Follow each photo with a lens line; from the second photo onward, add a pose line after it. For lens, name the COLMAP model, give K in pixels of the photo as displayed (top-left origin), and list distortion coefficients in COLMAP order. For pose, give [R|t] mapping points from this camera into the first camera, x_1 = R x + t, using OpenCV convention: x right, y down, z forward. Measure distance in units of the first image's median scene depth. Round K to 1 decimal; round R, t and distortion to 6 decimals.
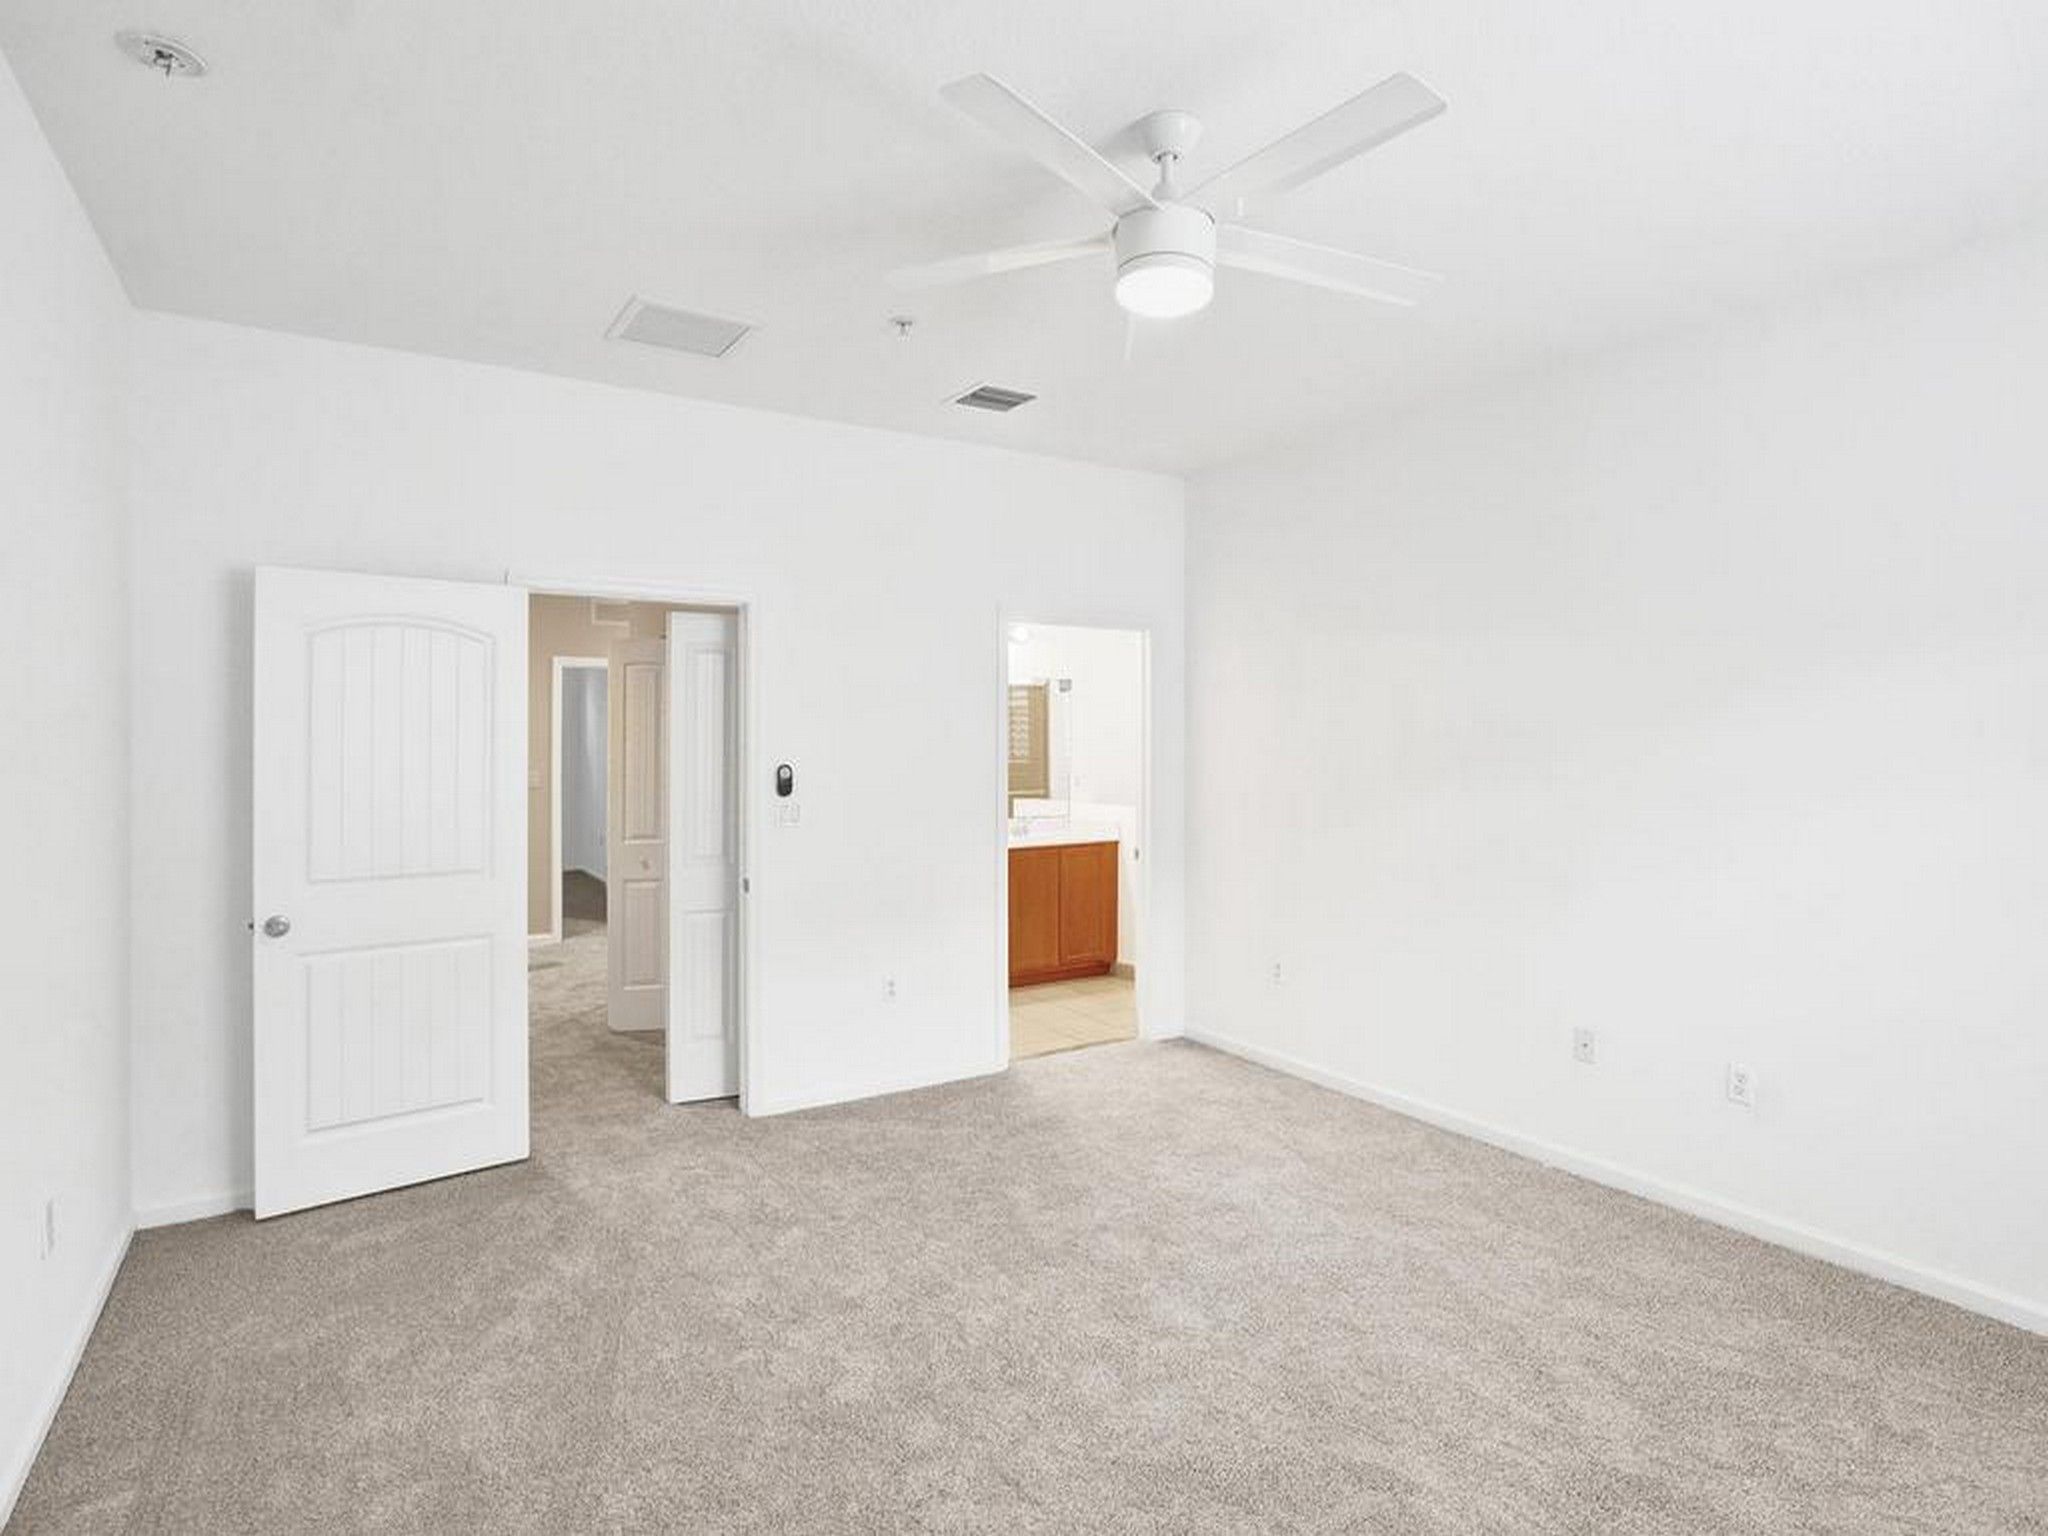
lens RADIAL K [[1098.8, 0, 1014.6], [0, 1098.8, 752.1], [0, 0, 1]] dist [-0.060035, 0.026550]
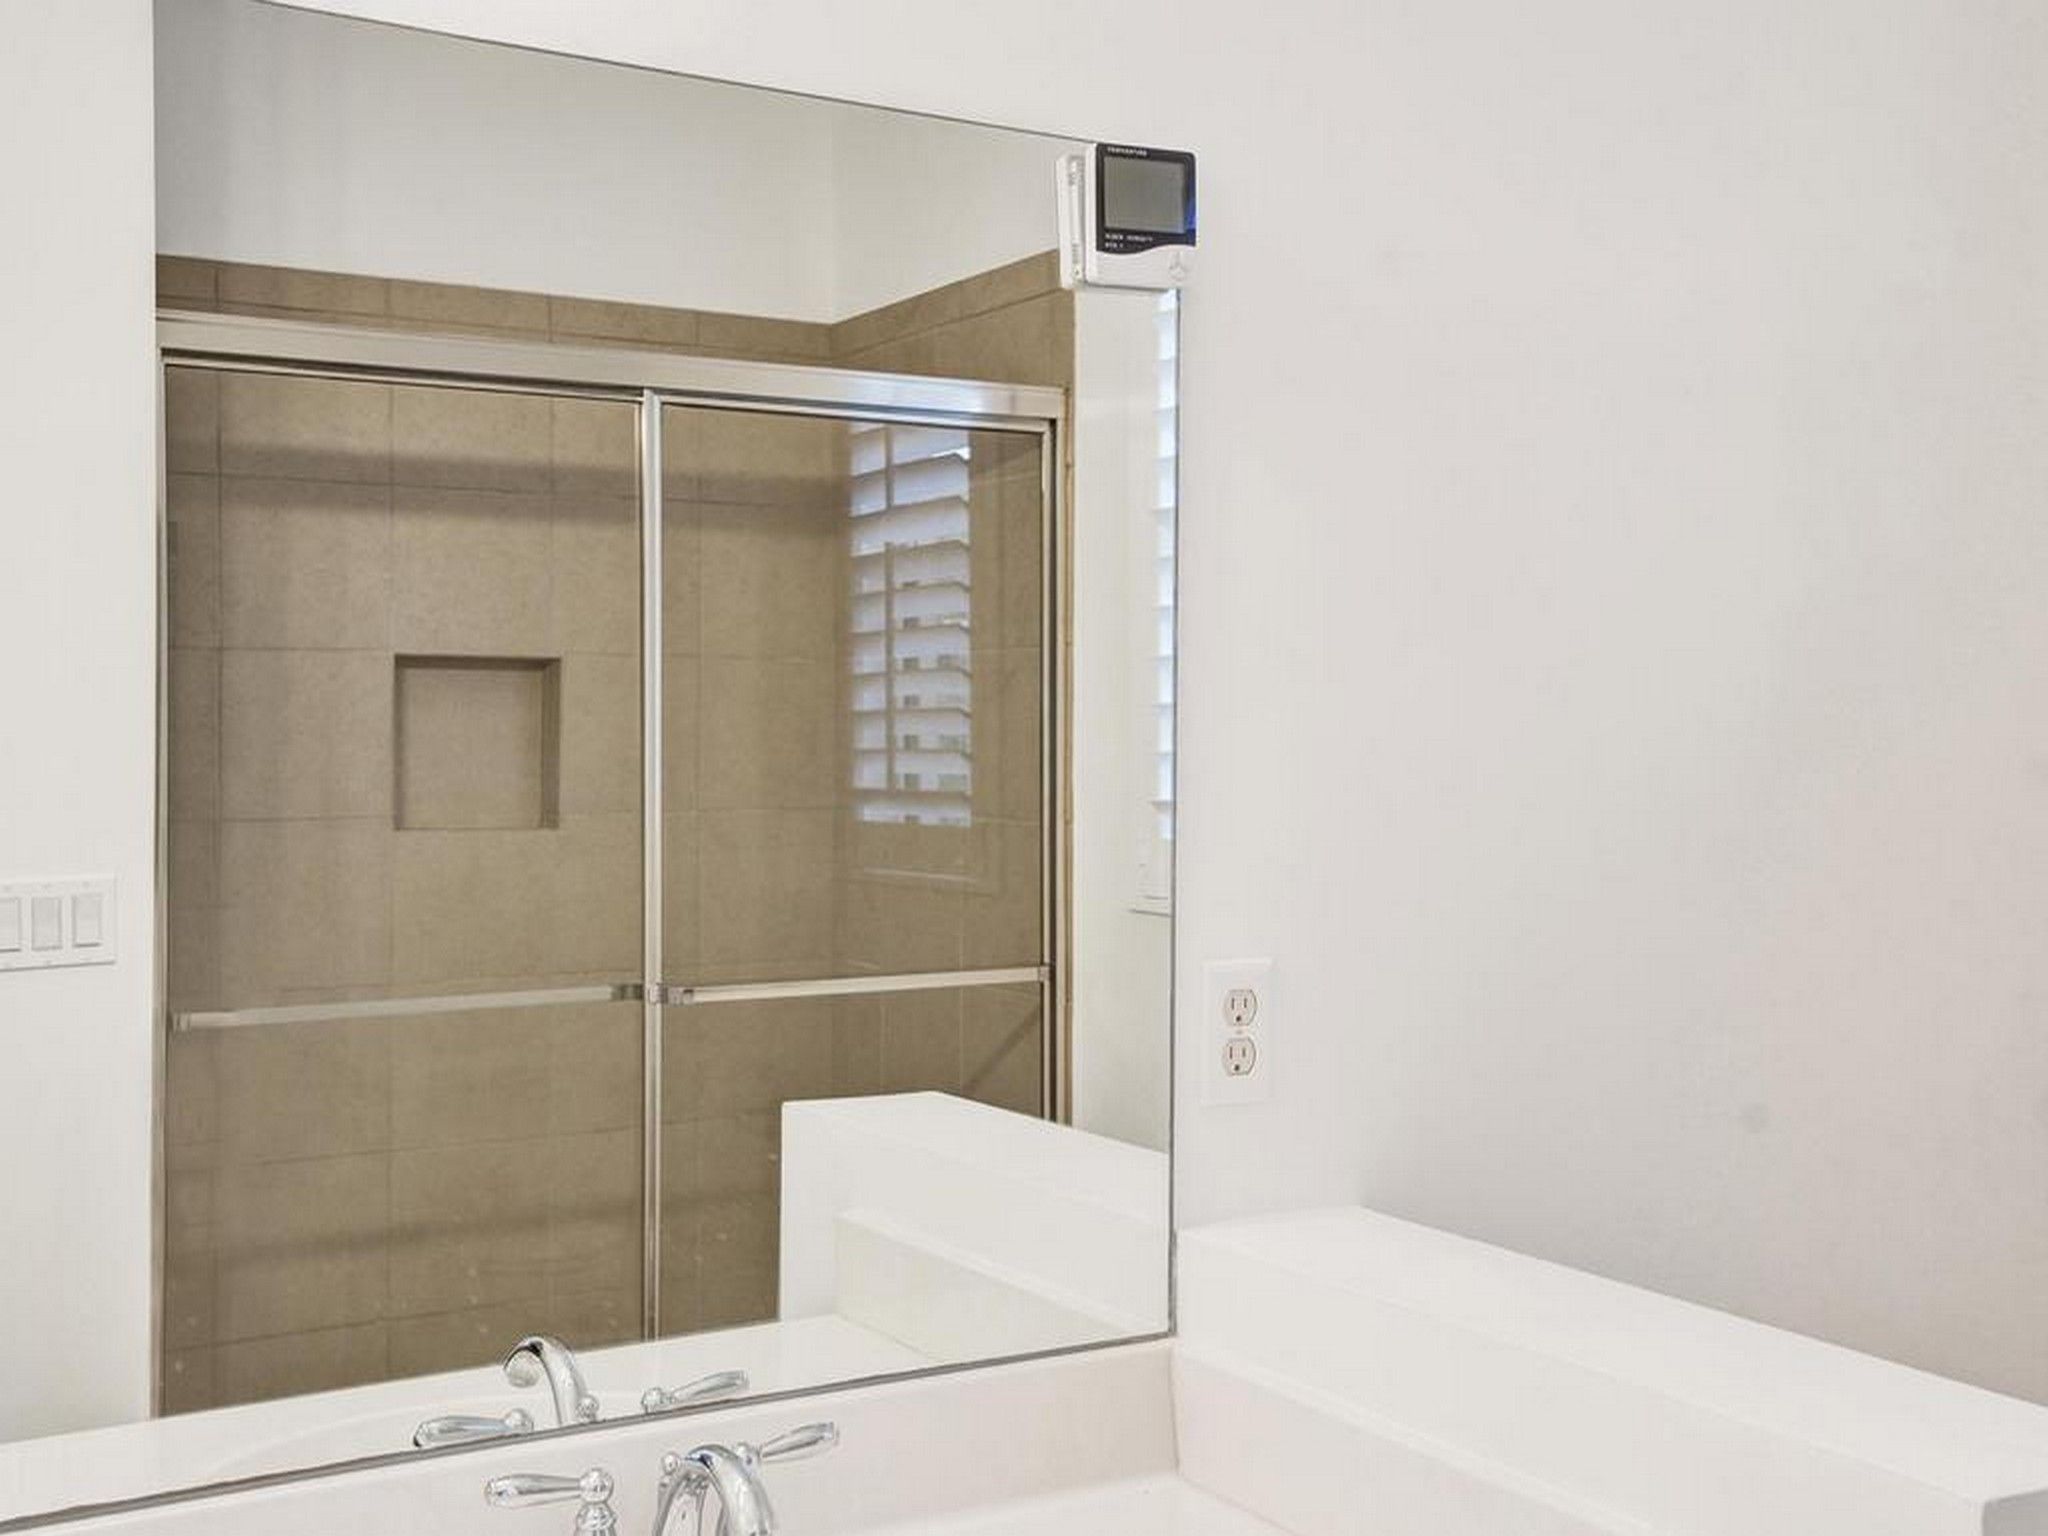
lens RADIAL K [[2124.3, 0, 1024.0], [0, 2124.3, 768.0], [0, 0, 1]] dist [0.002804, -0.009327]
pose [[0.999823, 0.005416, -0.018025, 0.034583], [-0.005067, 0.999799, 0.019388, -0.009287], [0.018126, -0.019293, 0.999650, 0.704043]]
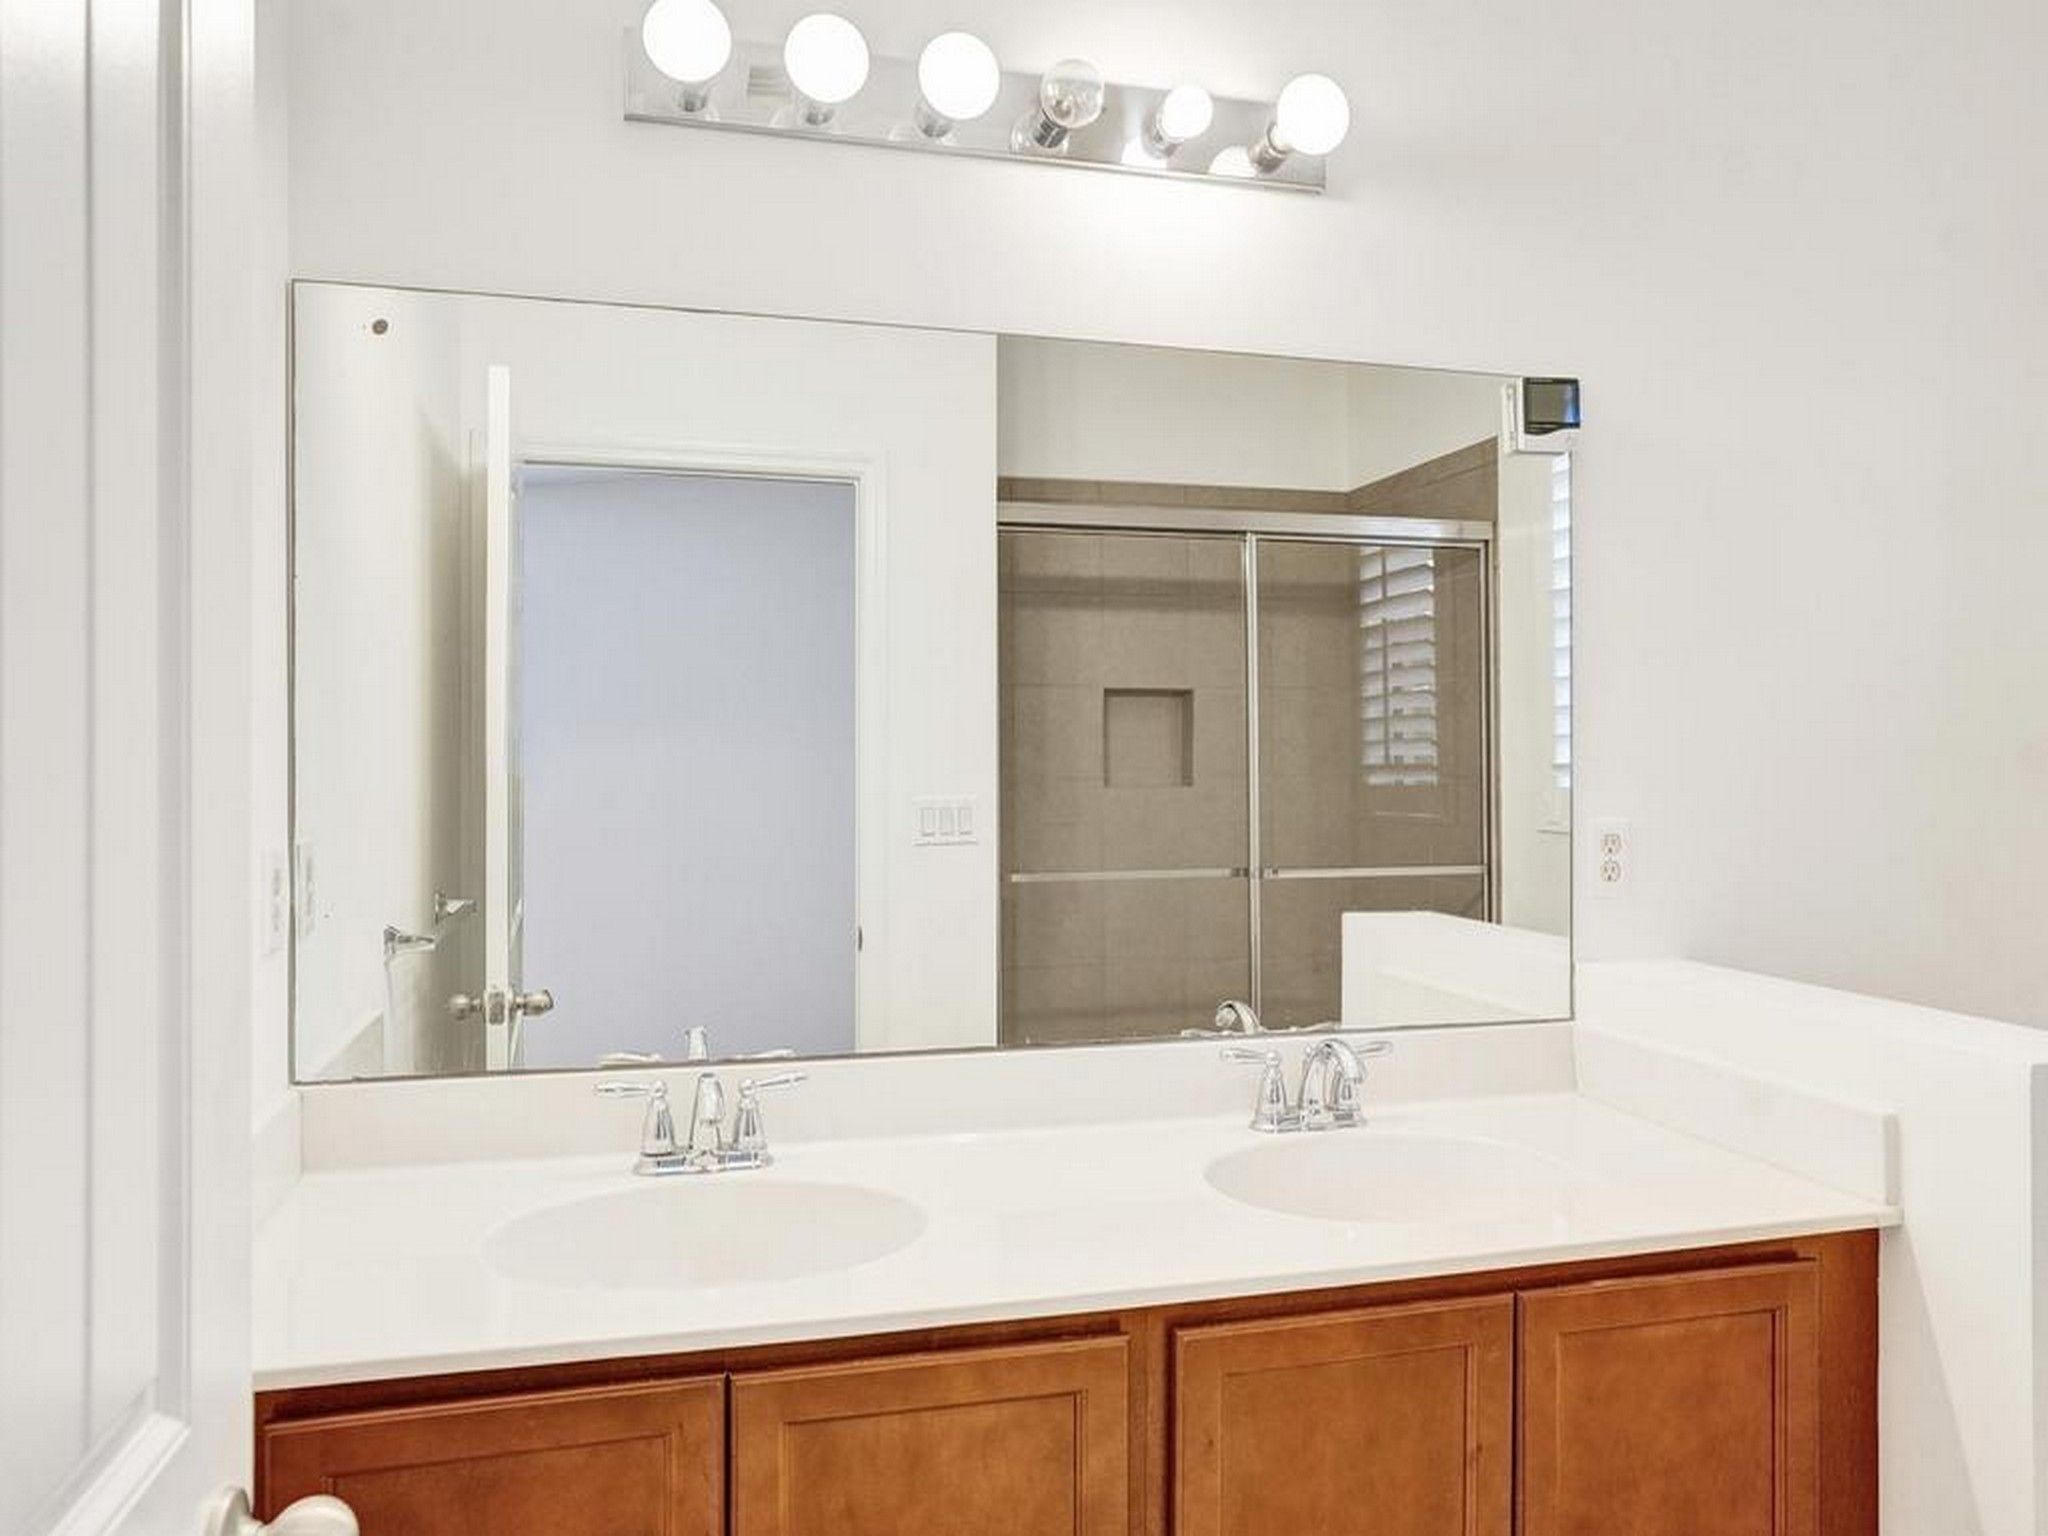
lens RADIAL K [[1412.4, 0, 1024.0], [0, 1412.4, 768.0], [0, 0, 1]] dist [-0.055789, 0.000530]
pose [[0.952625, -0.000817, -0.304146, 0.027278], [-0.000599, 0.999989, -0.004564, 0.008631], [0.304147, 0.004530, 0.952614, 0.633037]]
